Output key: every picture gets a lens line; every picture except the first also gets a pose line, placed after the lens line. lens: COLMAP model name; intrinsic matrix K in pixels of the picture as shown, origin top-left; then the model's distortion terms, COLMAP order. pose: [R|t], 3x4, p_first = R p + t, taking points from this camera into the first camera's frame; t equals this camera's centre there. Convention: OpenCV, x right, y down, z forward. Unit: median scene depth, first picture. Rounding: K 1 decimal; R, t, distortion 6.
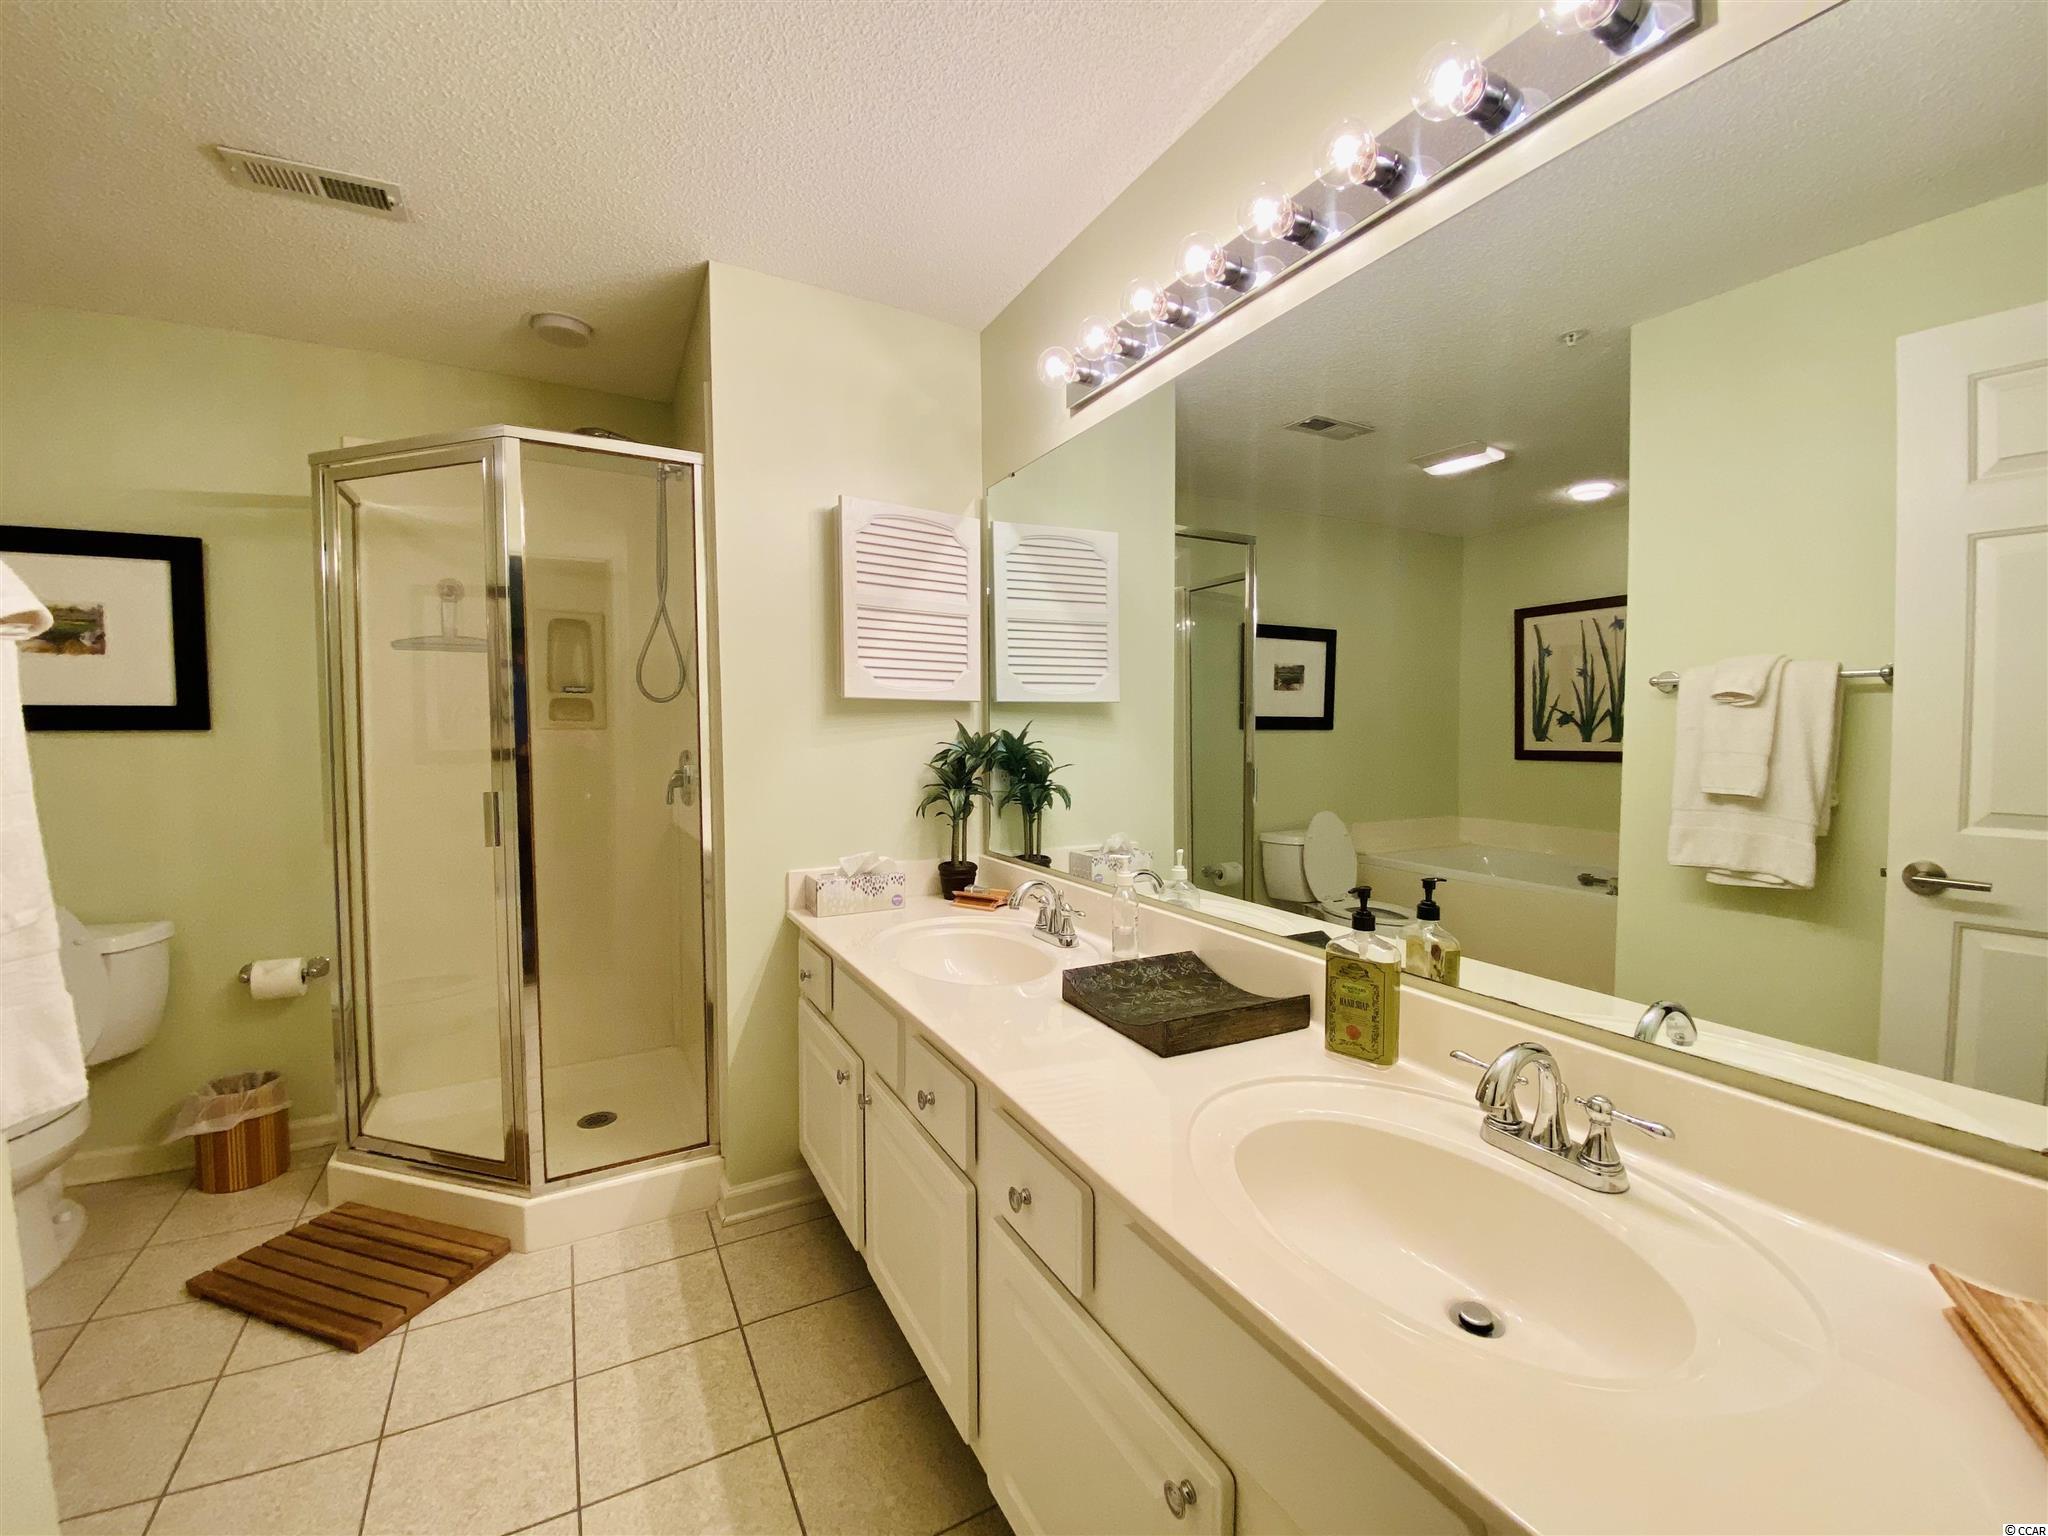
lens RADIAL K [[831.2, 0, 1015.4], [0, 831.2, 771.0], [0, 0, 1]] dist [0.025498, -0.023270]
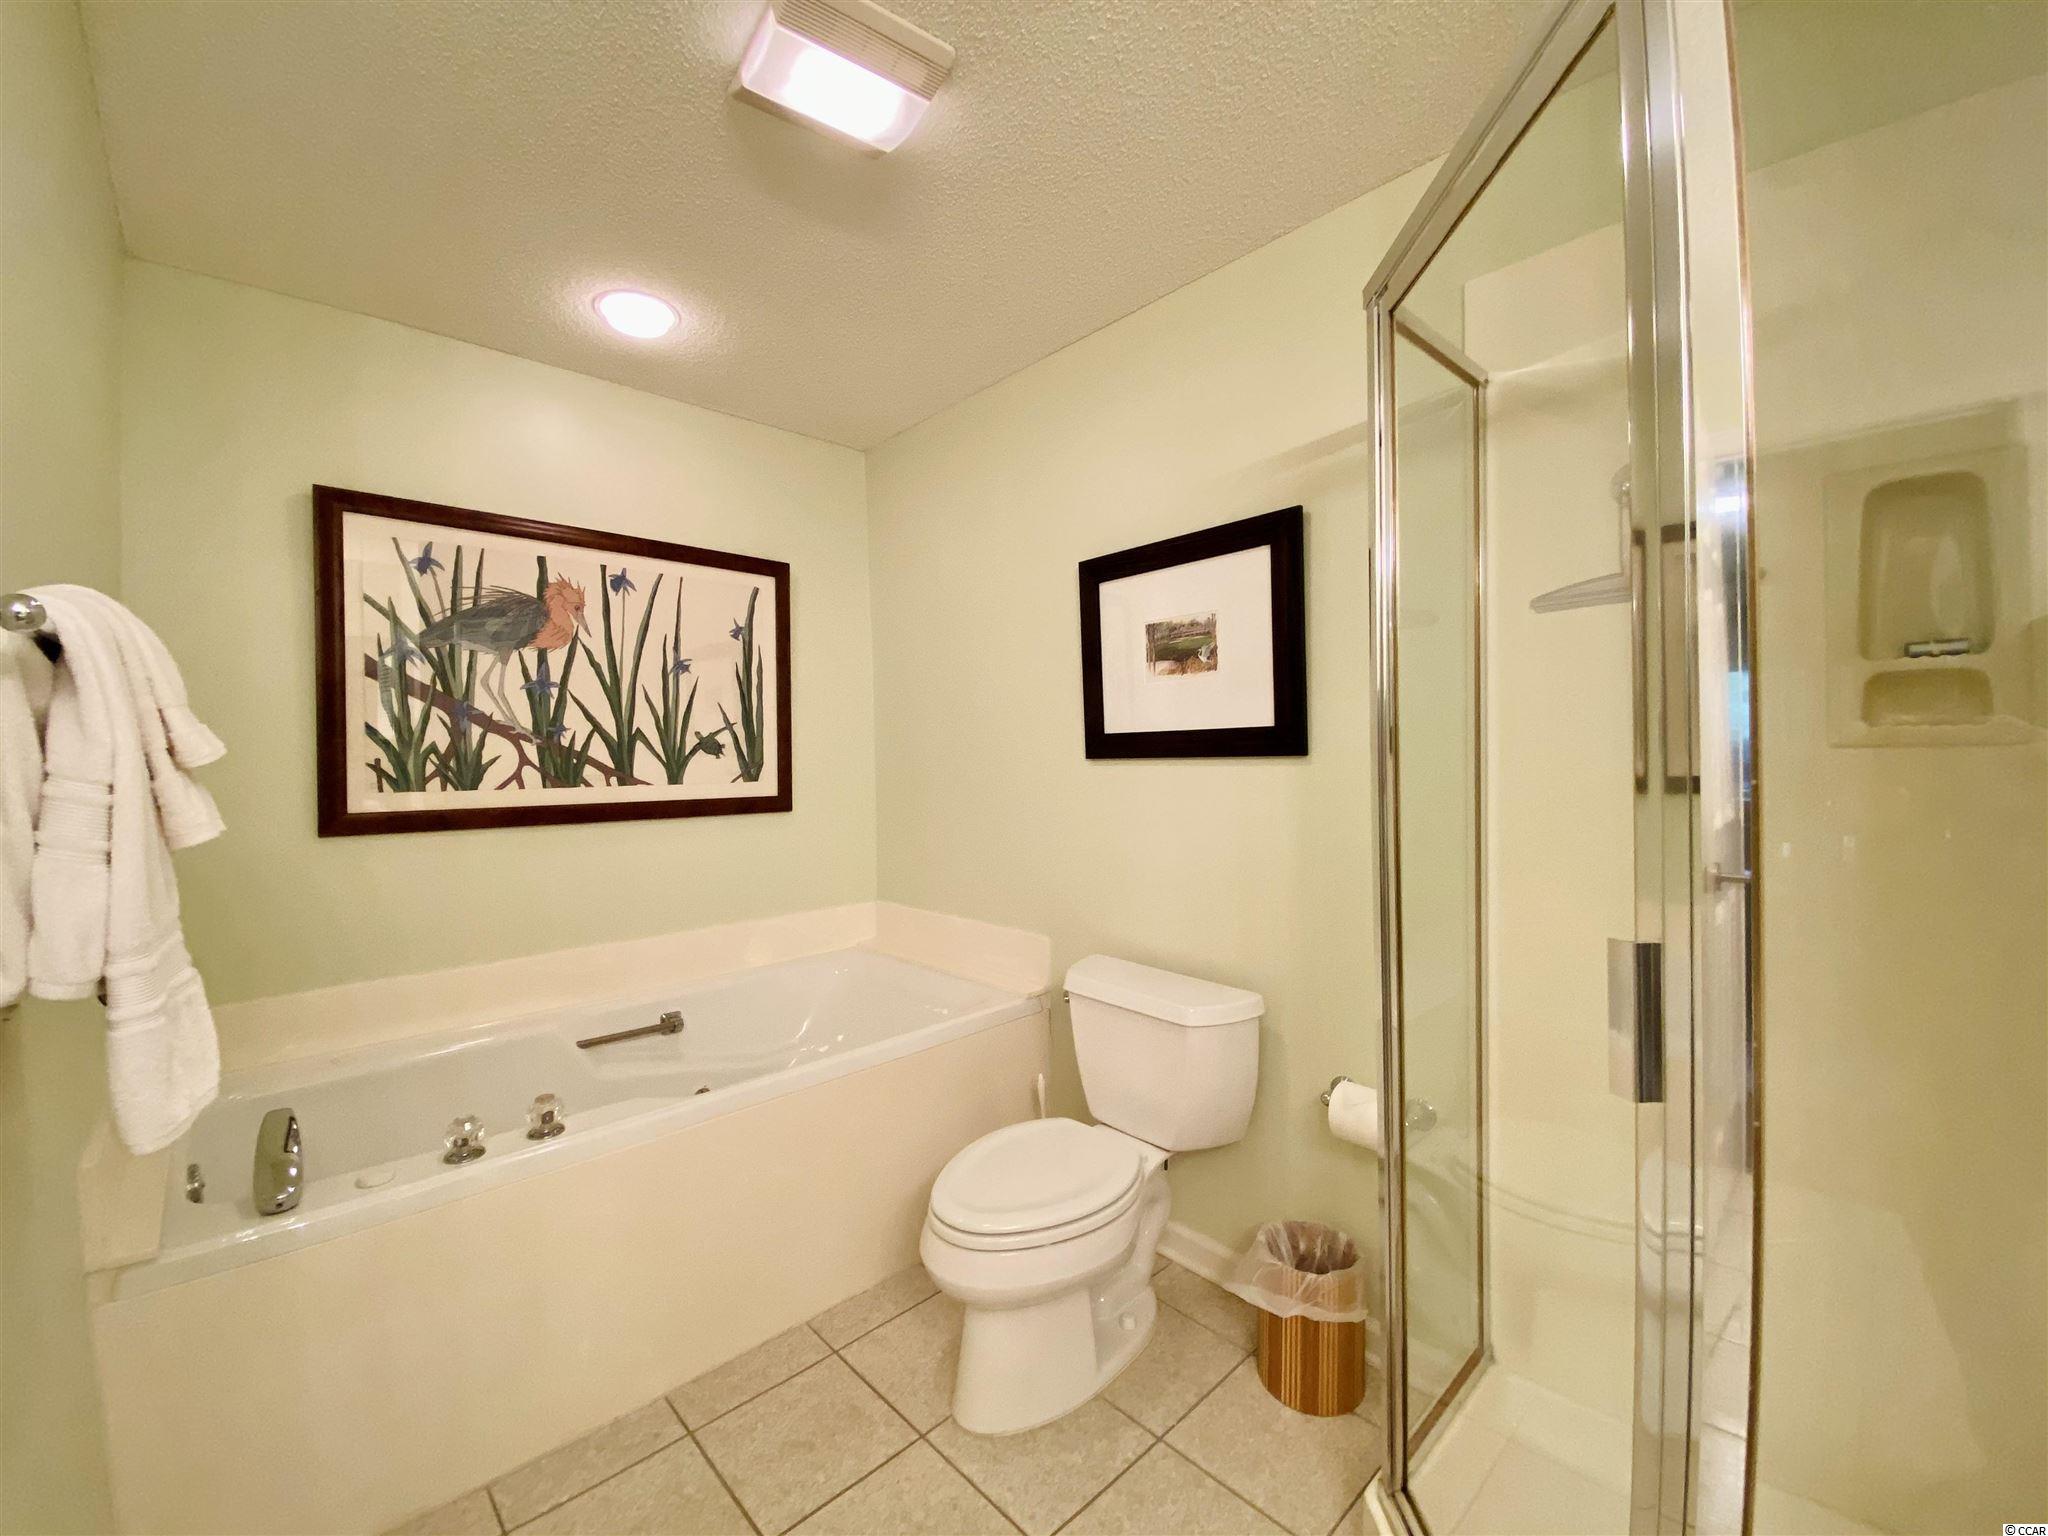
lens RADIAL K [[831.2, 0, 1015.4], [0, 831.2, 771.0], [0, 0, 1]] dist [0.025498, -0.023270]
pose [[0.254394, 0.008391, -0.967064, -0.310057], [-0.027411, 0.999623, 0.001463, -0.031013], [0.966712, 0.026136, 0.254528, 0.573758]]
